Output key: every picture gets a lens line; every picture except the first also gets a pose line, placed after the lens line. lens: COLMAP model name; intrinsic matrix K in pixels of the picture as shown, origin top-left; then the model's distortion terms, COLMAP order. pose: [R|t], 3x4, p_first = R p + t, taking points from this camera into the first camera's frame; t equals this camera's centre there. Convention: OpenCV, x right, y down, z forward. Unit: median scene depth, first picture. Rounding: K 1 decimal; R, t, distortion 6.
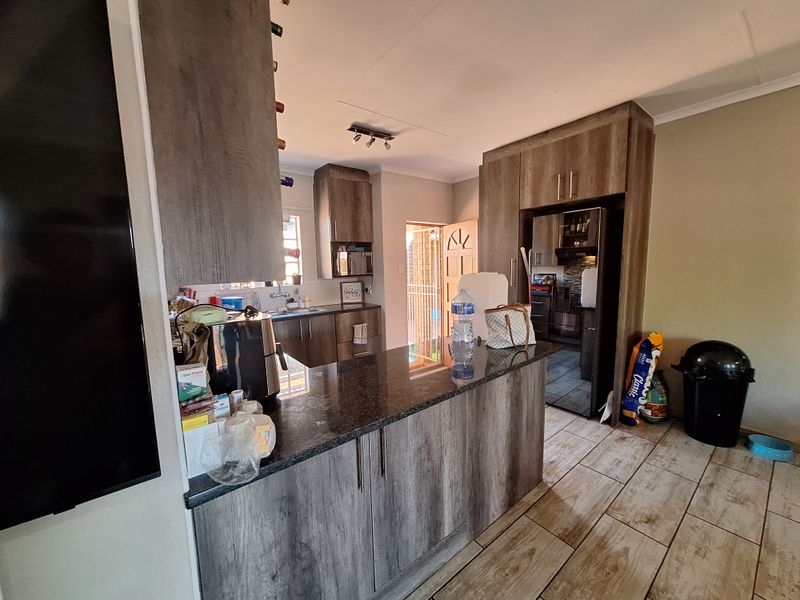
lens RADIAL K [[314.0, 0, 397.3], [0, 314.0, 298.9], [0, 0, 1]] dist [-0.003184, 0.000005]
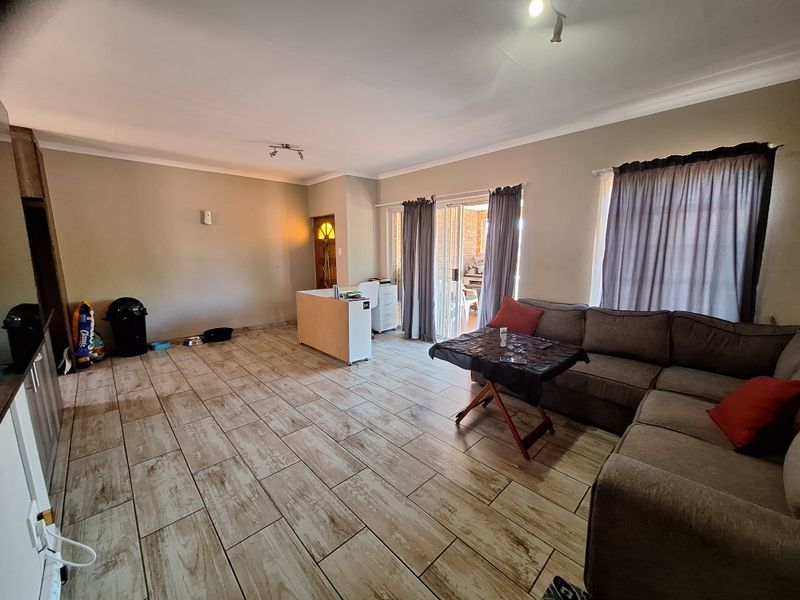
lens RADIAL K [[314.0, 0, 402.4], [0, 314.0, 300.8], [0, 0, 1]] dist [-0.003184, 0.000005]
pose [[-0.115868, -0.138195, 0.983604, -0.812069], [0.121305, 0.980892, 0.152103, 0.072626], [-0.985829, 0.136940, -0.096890, -0.321822]]
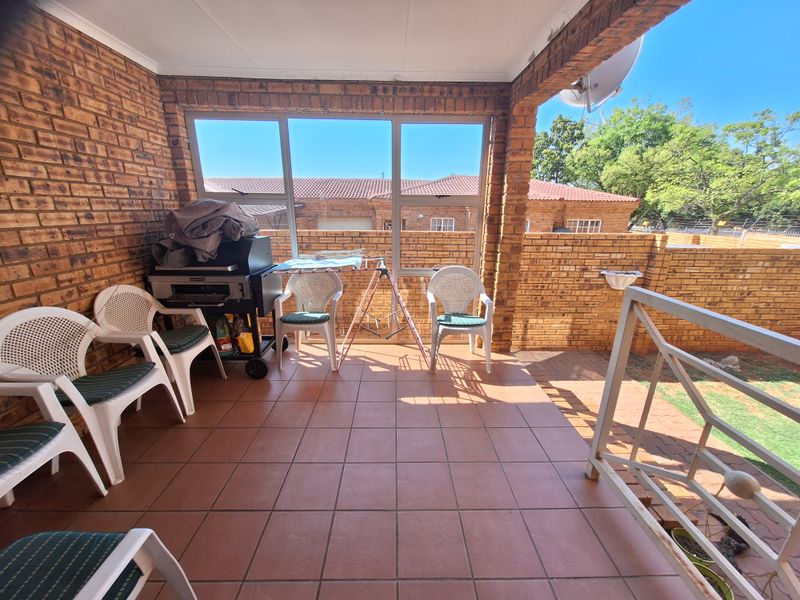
lens RADIAL K [[314.0, 0, 399.9], [0, 314.0, 300.6], [0, 0, 1]] dist [-0.003184, 0.000005]
pose [[-0.806821, -0.148051, 0.571945, 0.892368], [0.078821, 0.932463, 0.352562, 0.160357], [-0.585514, 0.329536, -0.740661, -0.928988]]
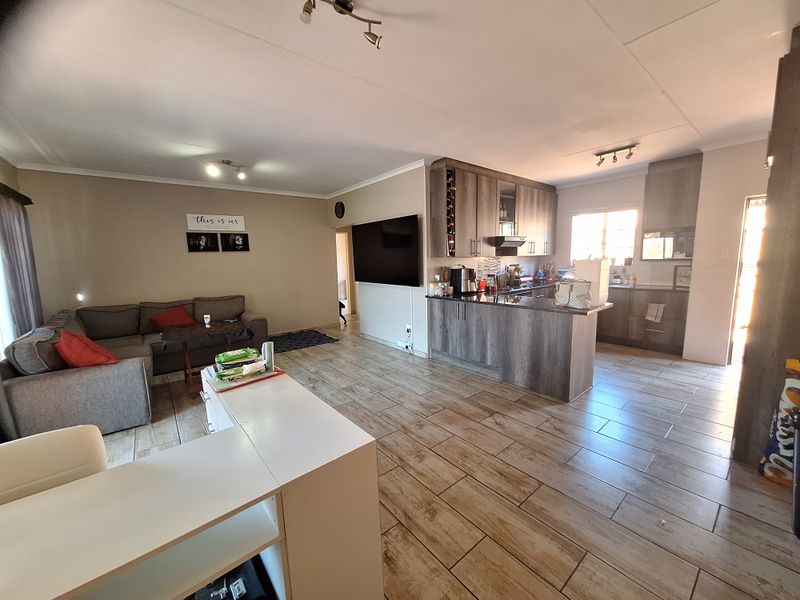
lens RADIAL K [[314.0, 0, 399.7], [0, 314.0, 300.3], [0, 0, 1]] dist [-0.003184, 0.000005]
pose [[0.021720, 0.159151, -0.987015, 1.473846], [-0.091268, 0.983441, 0.156567, -0.034193], [0.995589, 0.086682, 0.035886, 0.106764]]
